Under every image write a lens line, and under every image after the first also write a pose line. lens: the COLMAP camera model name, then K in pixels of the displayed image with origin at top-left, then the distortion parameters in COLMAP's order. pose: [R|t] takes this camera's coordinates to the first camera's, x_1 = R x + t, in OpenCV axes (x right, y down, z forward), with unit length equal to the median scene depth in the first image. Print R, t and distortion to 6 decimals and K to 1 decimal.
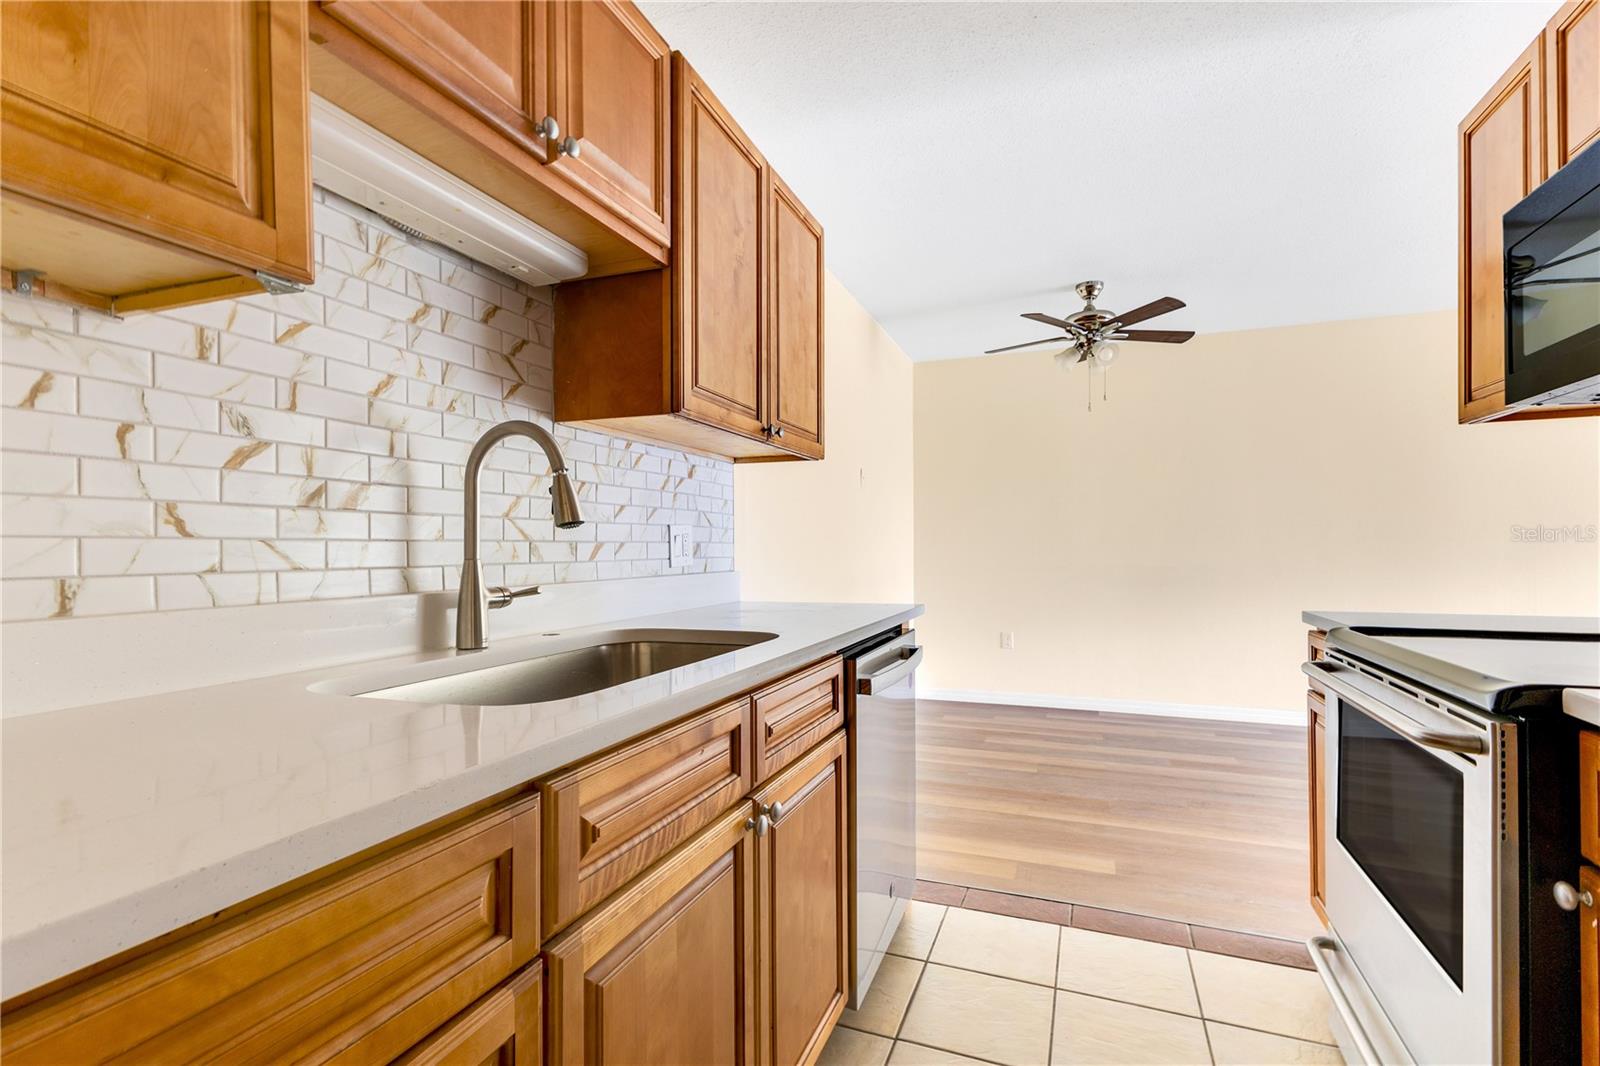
lens RADIAL K [[730.1, 0, 778.7], [0, 730.1, 545.2], [0, 0, 1]] dist [0.001508, -0.000062]
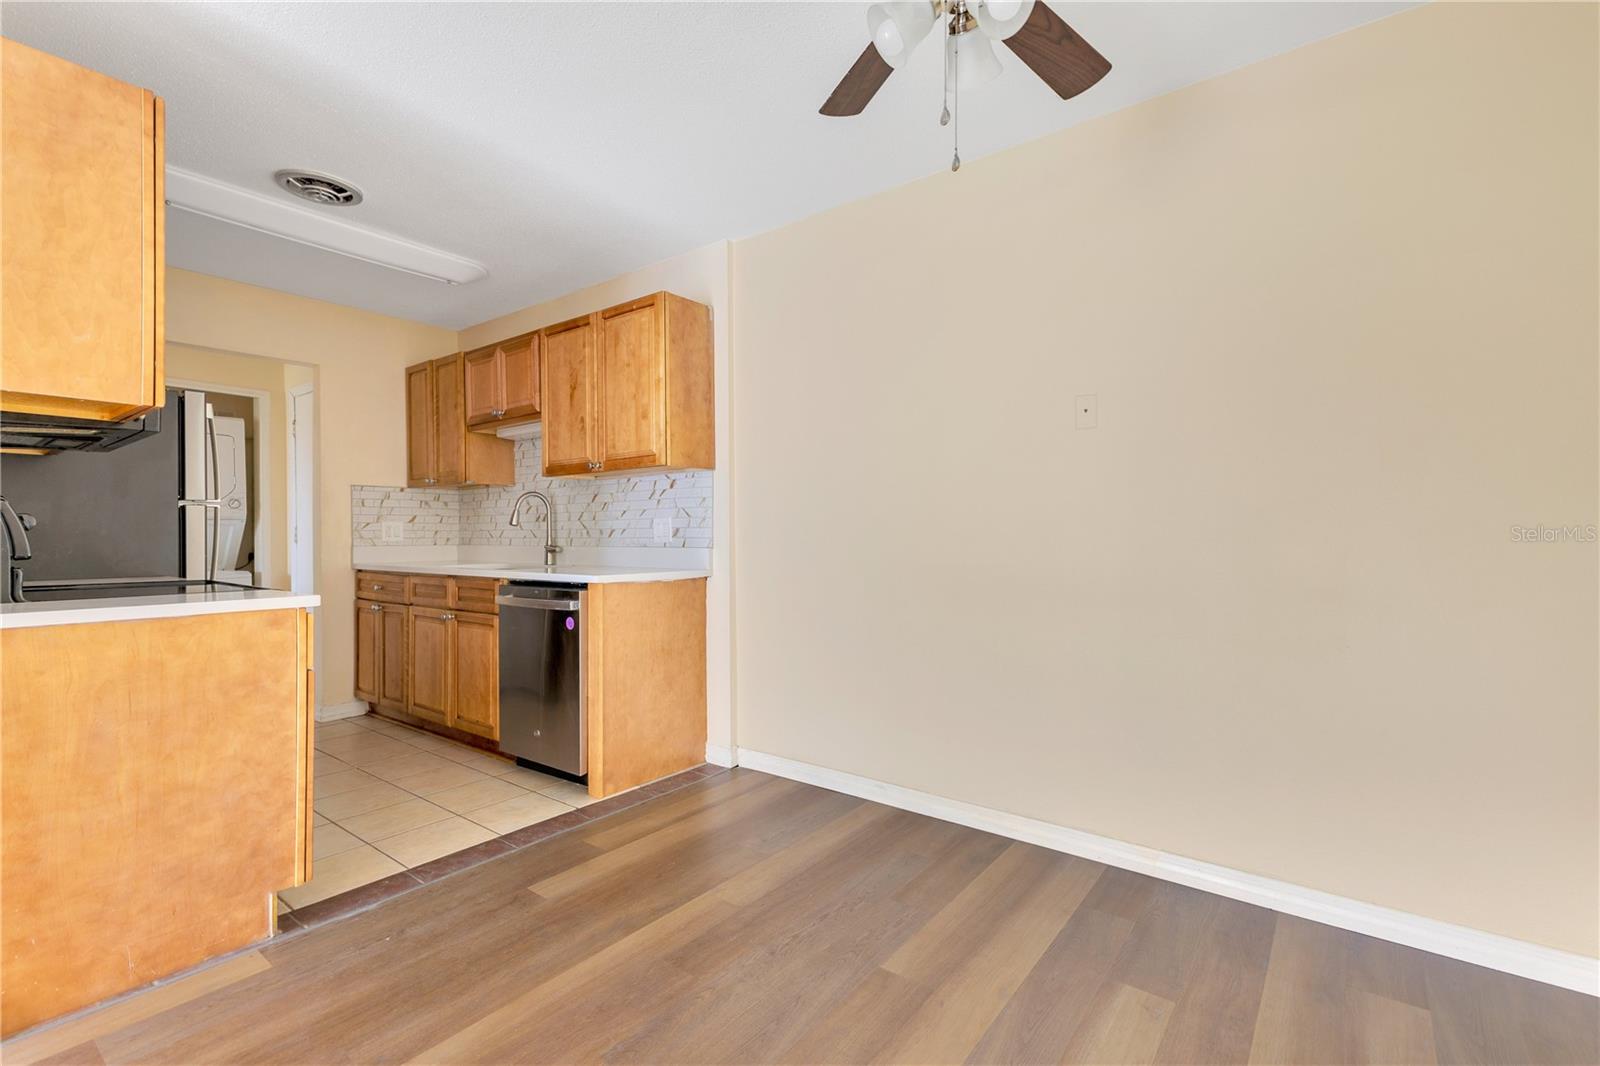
lens RADIAL K [[701.2, 0, 800.0], [0, 701.2, 533.0], [0, 0, 1]] dist [0.011404, -0.000424]
pose [[-0.252801, 0.006429, -0.967497, 1.491811], [0.010005, 0.999942, 0.004030, 0.003765], [0.967467, -0.008661, -0.252851, 1.895689]]
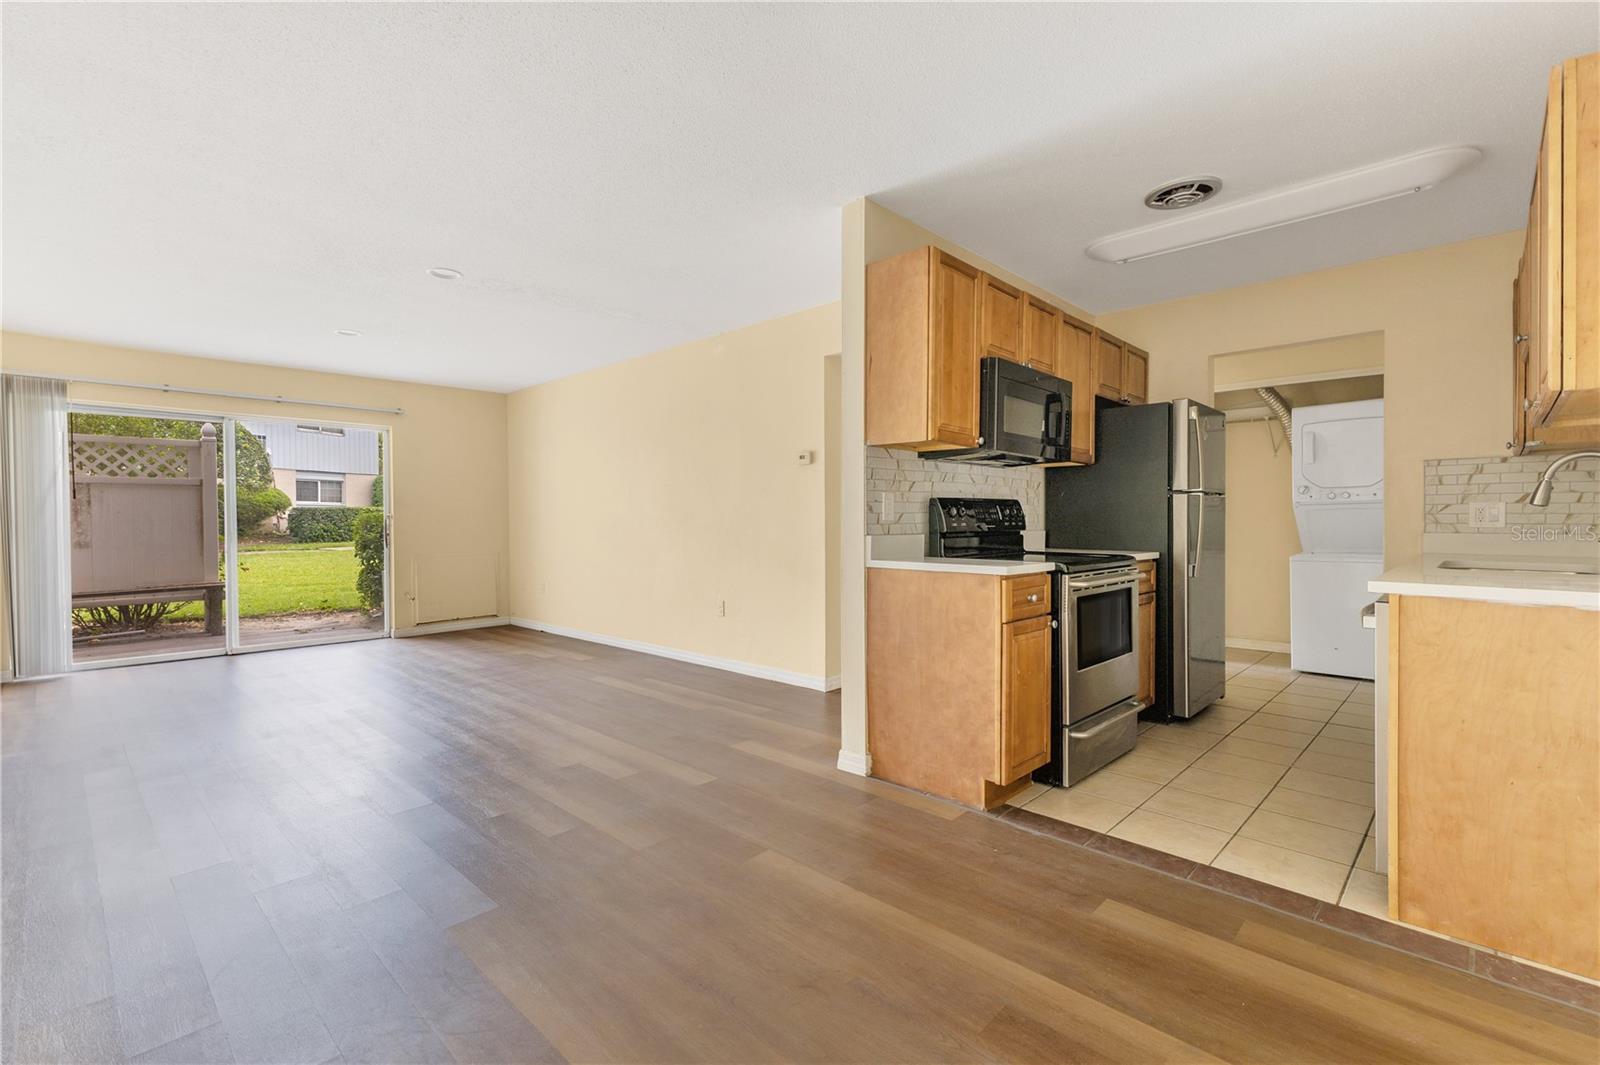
lens RADIAL K [[701.2, 0, 800.0], [0, 701.2, 532.5], [0, 0, 1]] dist [0.011404, -0.000424]
pose [[-0.938936, 0.002451, 0.344083, 0.622924], [0.006076, 0.999937, 0.009457, 0.011755], [-0.344038, 0.010970, -0.938892, 2.304758]]
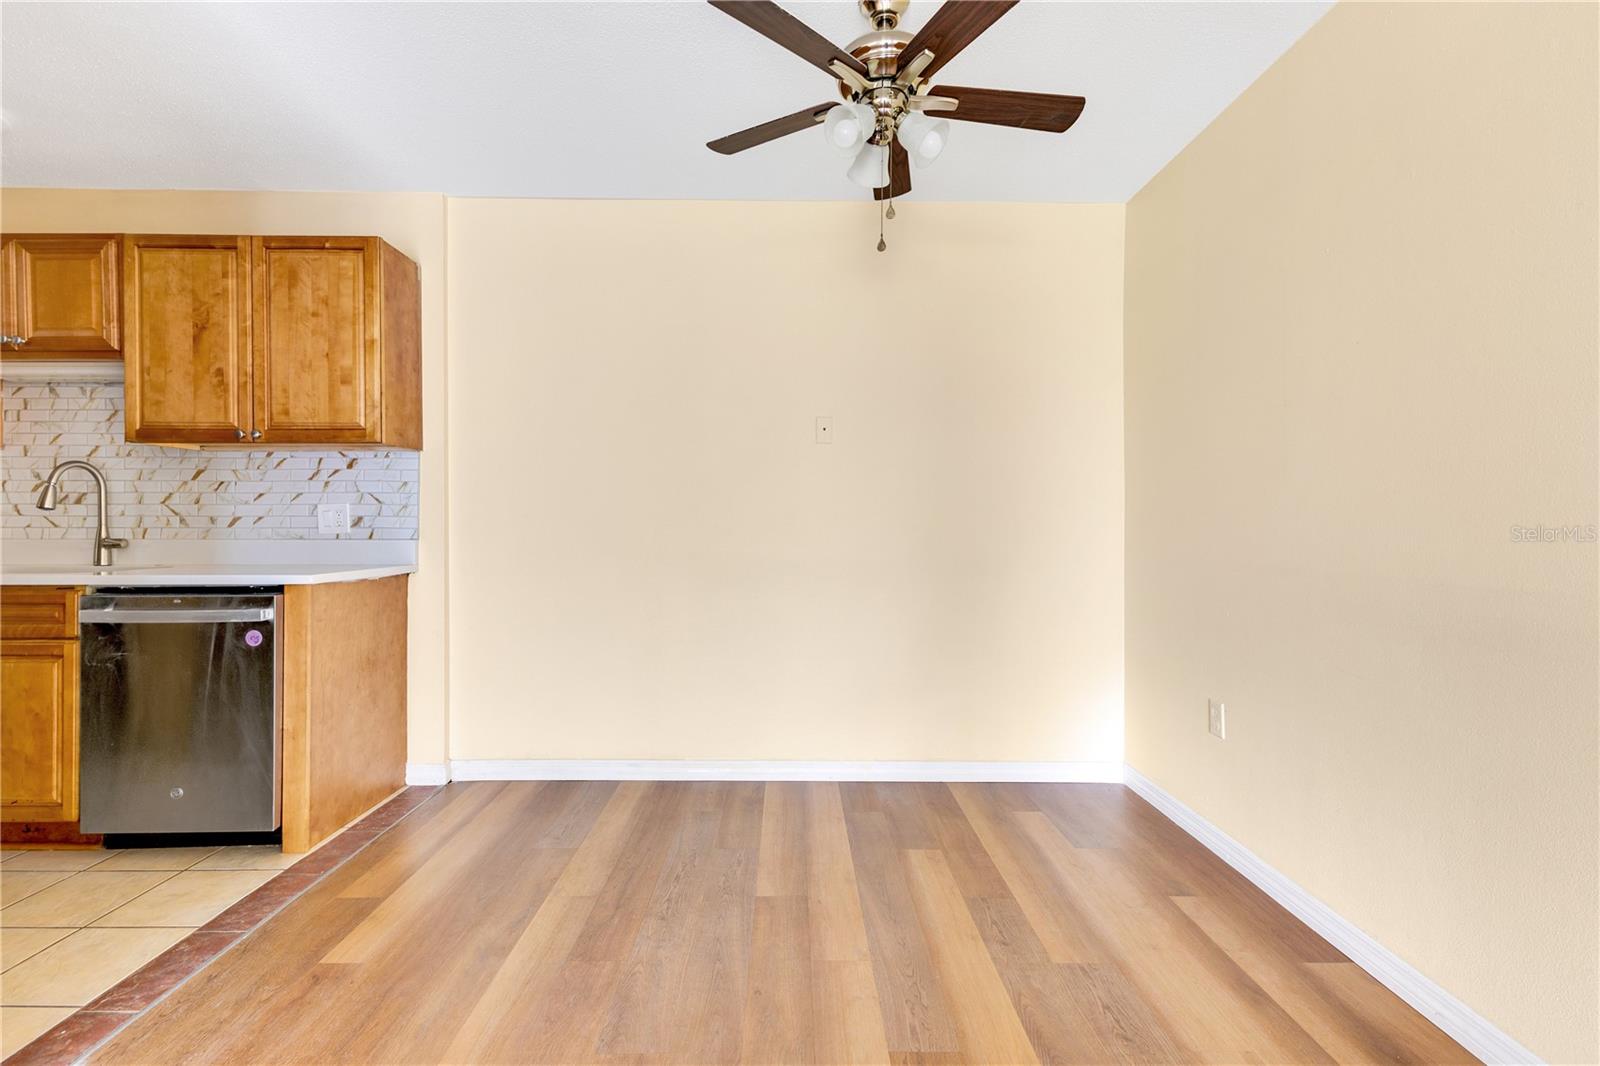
lens RADIAL K [[700.9, 0, 784.4], [0, 700.9, 525.3], [0, 0, 1]] dist [0.008402, -0.000520]
pose [[0.384564, 0.009556, -0.923049, 1.576669], [-0.000994, 0.999950, 0.009938, -0.001396], [0.923098, -0.002905, 0.384555, 1.411055]]
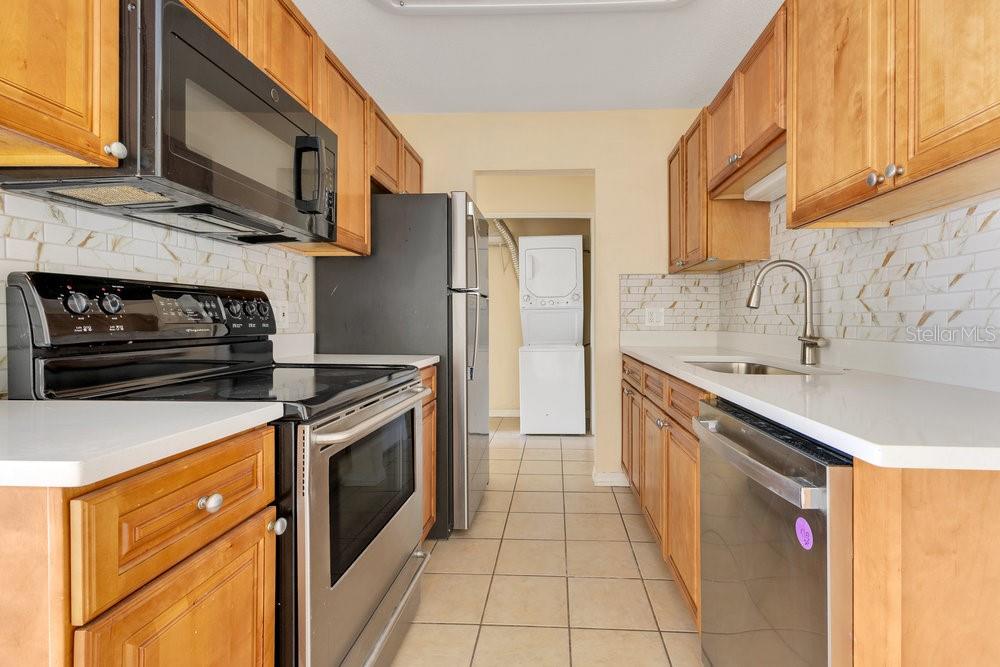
lens RADIAL K [[459.0, 0, 531.8], [0, 459.0, 325.6], [0, 0, 1]] dist [0.011498, -0.000651]
pose [[-0.935626, 0.010495, -0.352837, 0.554249], [0.007857, 0.999929, 0.008910, 0.006631], [0.352906, 0.005564, -0.935642, 1.348812]]
